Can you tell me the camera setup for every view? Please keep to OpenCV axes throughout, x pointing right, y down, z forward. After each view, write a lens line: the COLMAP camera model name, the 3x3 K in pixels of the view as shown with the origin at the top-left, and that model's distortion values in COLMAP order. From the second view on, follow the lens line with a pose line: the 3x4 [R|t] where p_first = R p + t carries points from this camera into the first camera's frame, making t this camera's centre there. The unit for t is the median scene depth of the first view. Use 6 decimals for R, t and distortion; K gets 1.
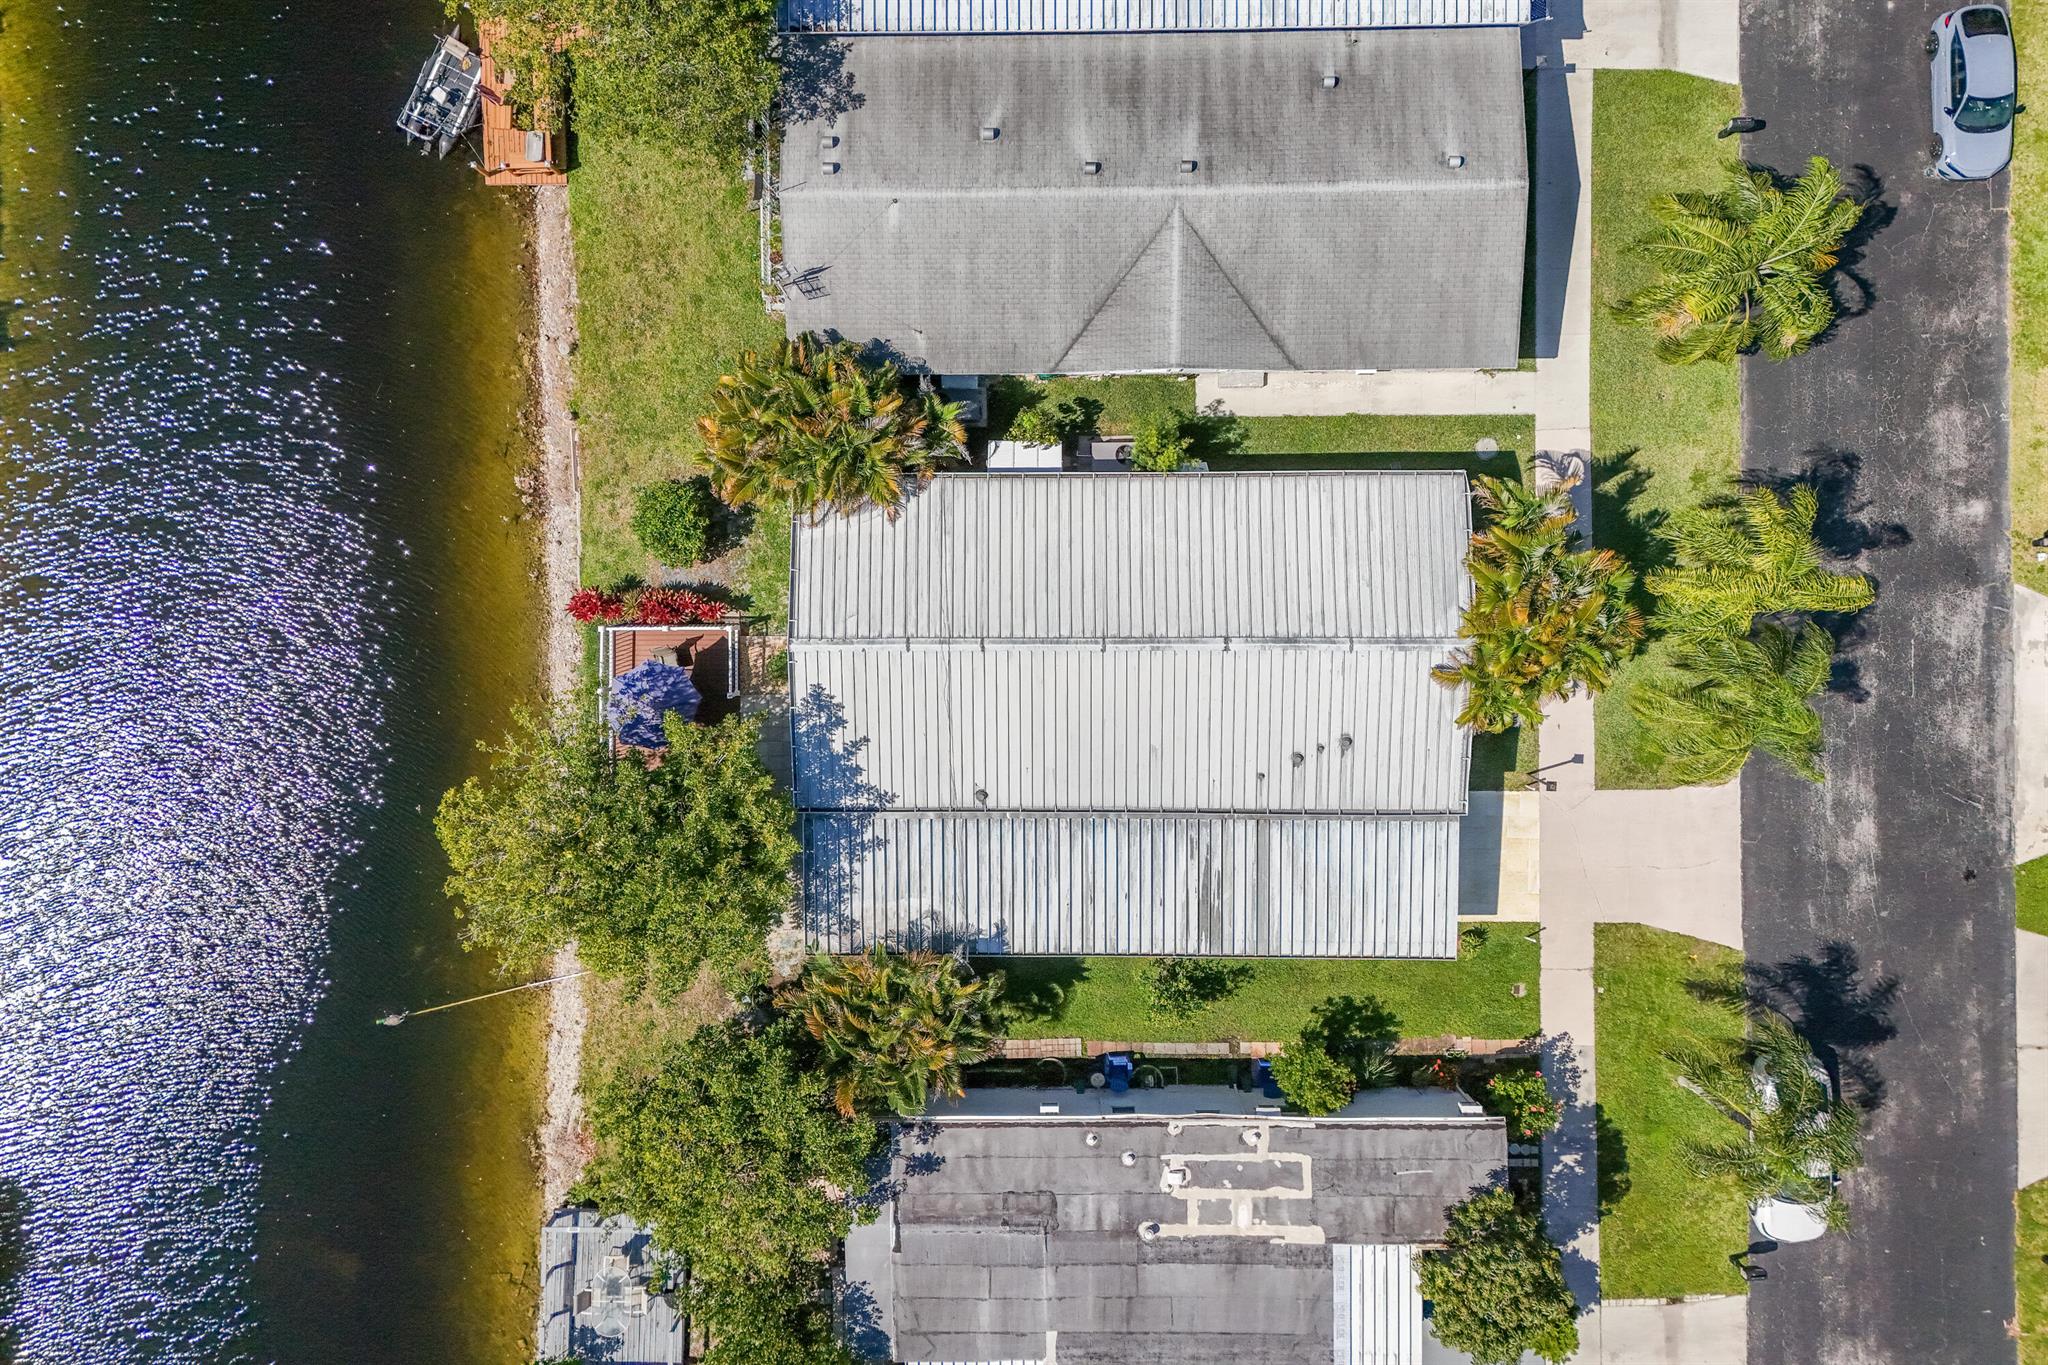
lens RADIAL K [[1565.1, 0, 1060.5], [0, 1565.1, 568.8], [0, 0, 1]] dist [0.036104, -0.006245]
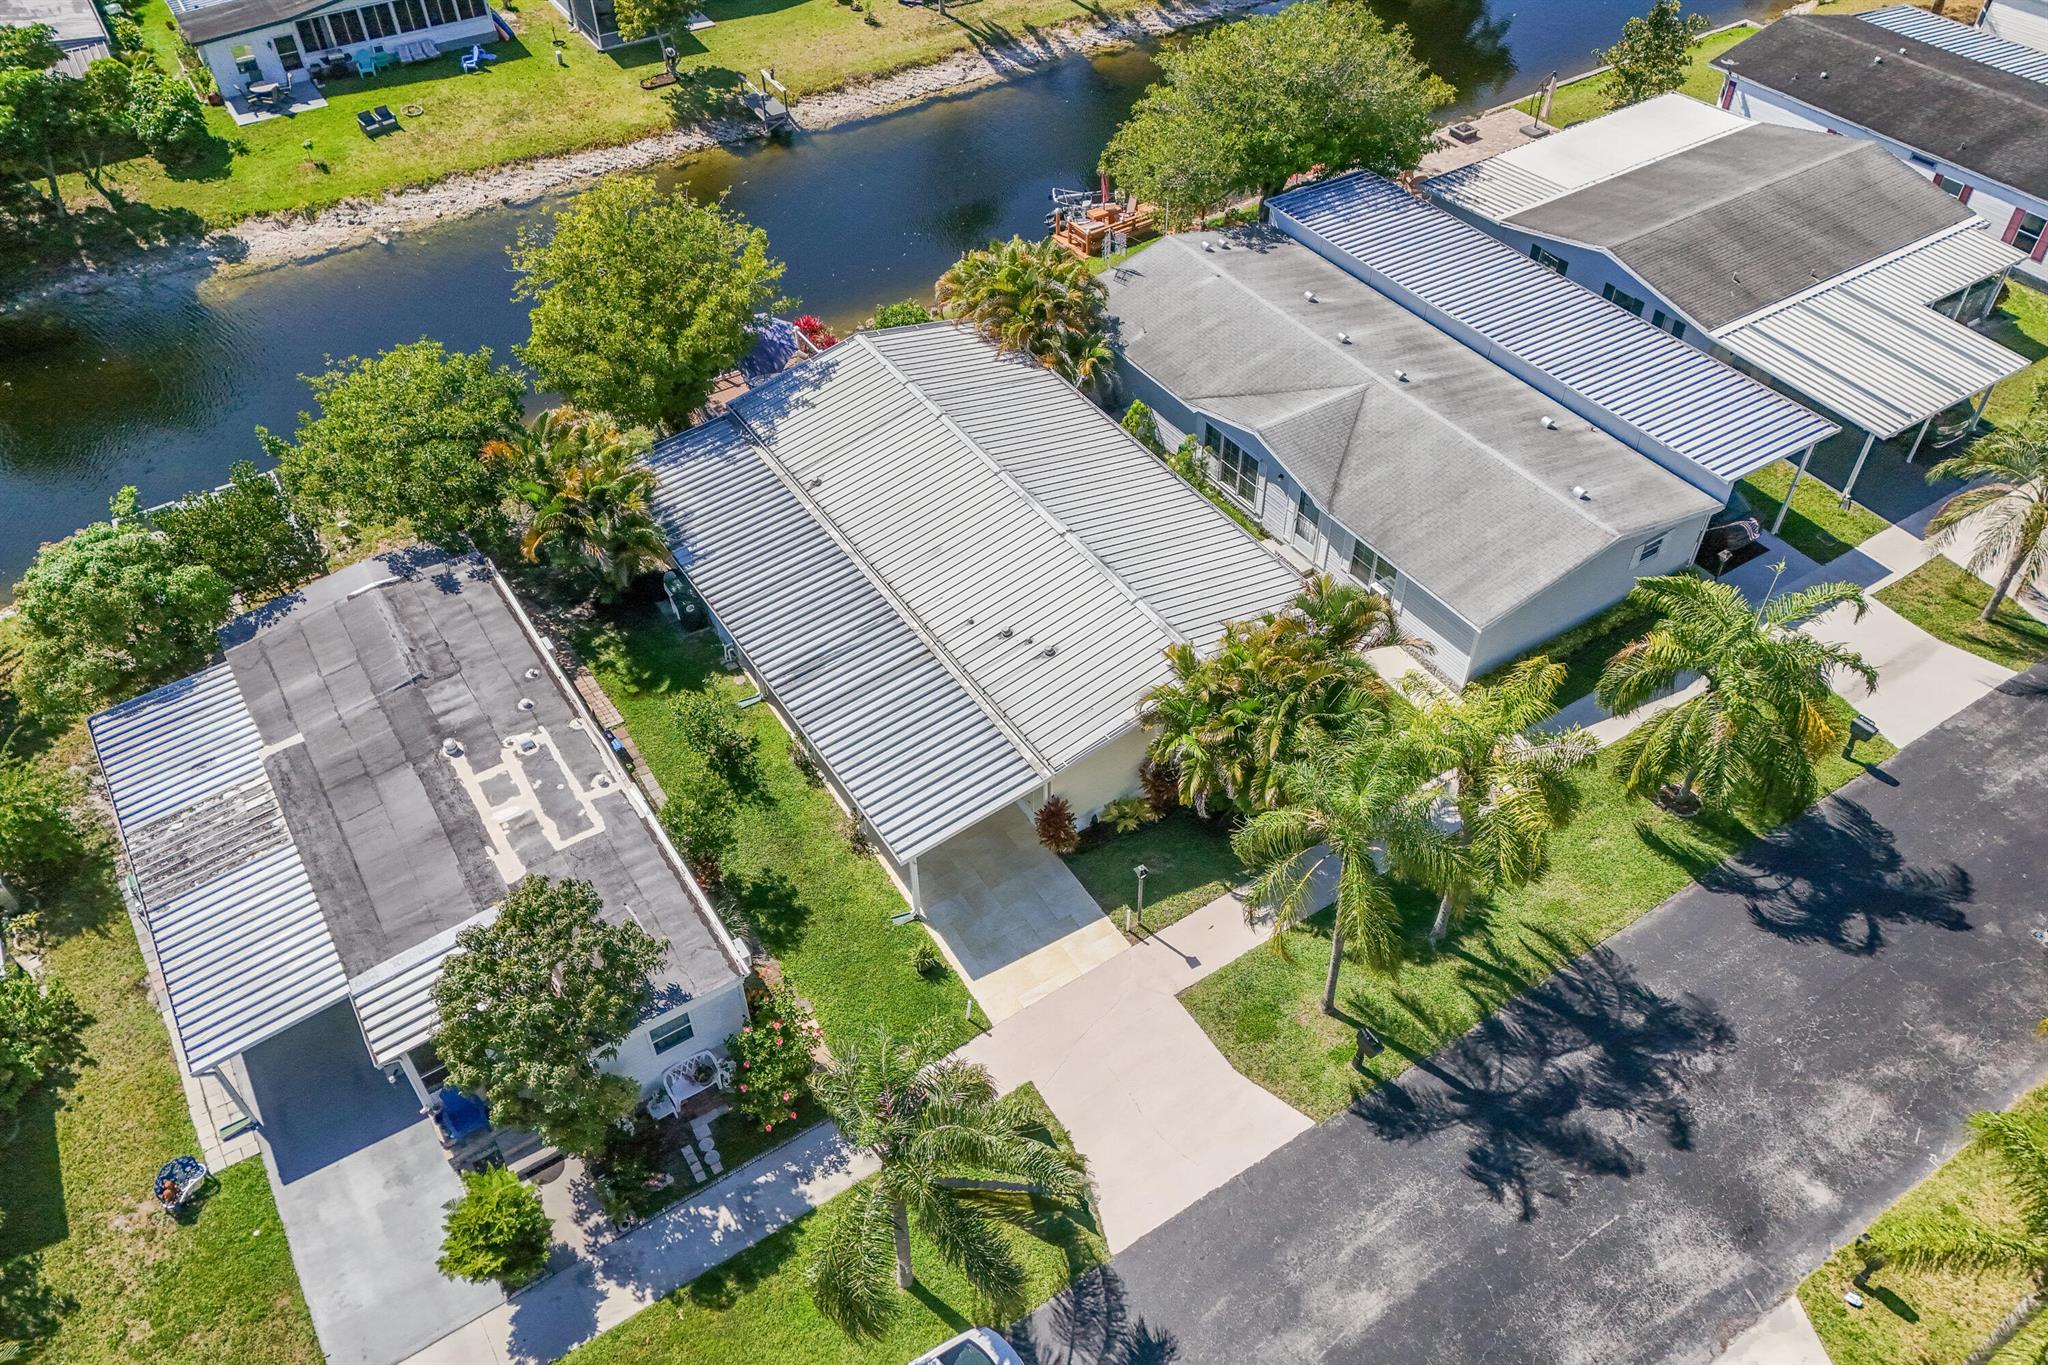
lens RADIAL K [[1527.8, 0, 1069.2], [0, 1527.8, 653.8], [0, 0, 1]] dist [0.043558, -0.005829]
pose [[0.553523, 0.576157, -0.601378, 0.673961], [-0.832831, 0.385013, -0.397691, 0.423415], [0.002405, 0.720977, 0.692955, 0.350073]]
